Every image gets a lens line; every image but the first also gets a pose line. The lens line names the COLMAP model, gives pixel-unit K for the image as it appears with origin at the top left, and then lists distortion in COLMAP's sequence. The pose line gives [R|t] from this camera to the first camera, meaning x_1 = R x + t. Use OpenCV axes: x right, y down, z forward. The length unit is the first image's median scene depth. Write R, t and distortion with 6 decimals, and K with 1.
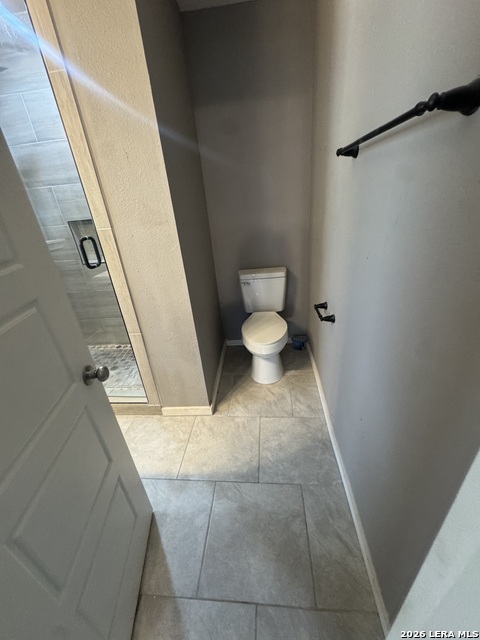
lens RADIAL K [[255.4, 0, 239.8], [0, 255.4, 320.5], [0, 0, 1]] dist [-0.002228, -0.000418]
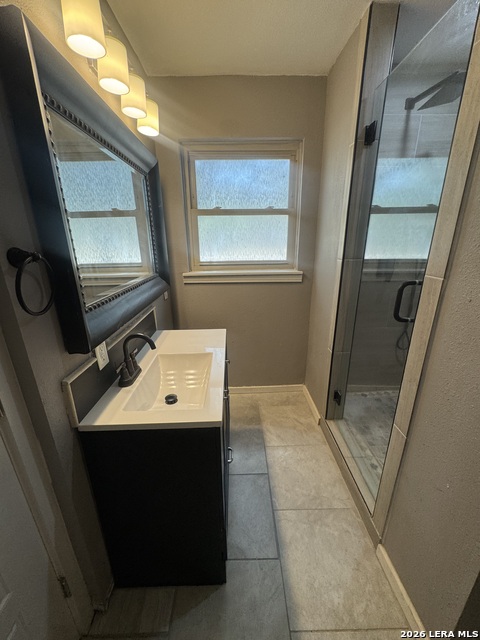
lens RADIAL K [[255.4, 0, 239.8], [0, 255.4, 320.5], [0, 0, 1]] dist [-0.002228, -0.000418]
pose [[0.097648, 0.385032, -0.917723, 0.031411], [-0.428411, 0.848582, 0.310440, -0.172993], [0.898292, 0.362849, 0.247814, 0.298255]]
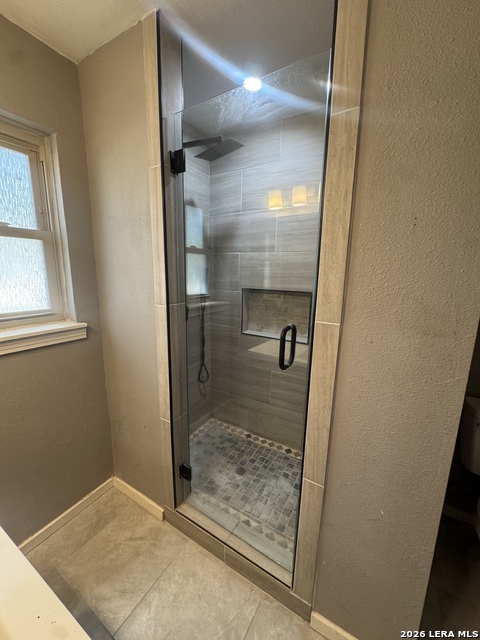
lens RADIAL K [[255.4, 0, 239.8], [0, 255.4, 320.5], [0, 0, 1]] dist [-0.002228, -0.000418]
pose [[0.889210, 0.183080, -0.419271, -0.309196], [-0.276974, 0.944836, -0.174845, -0.128485], [0.364131, 0.271601, 0.890866, 0.230417]]
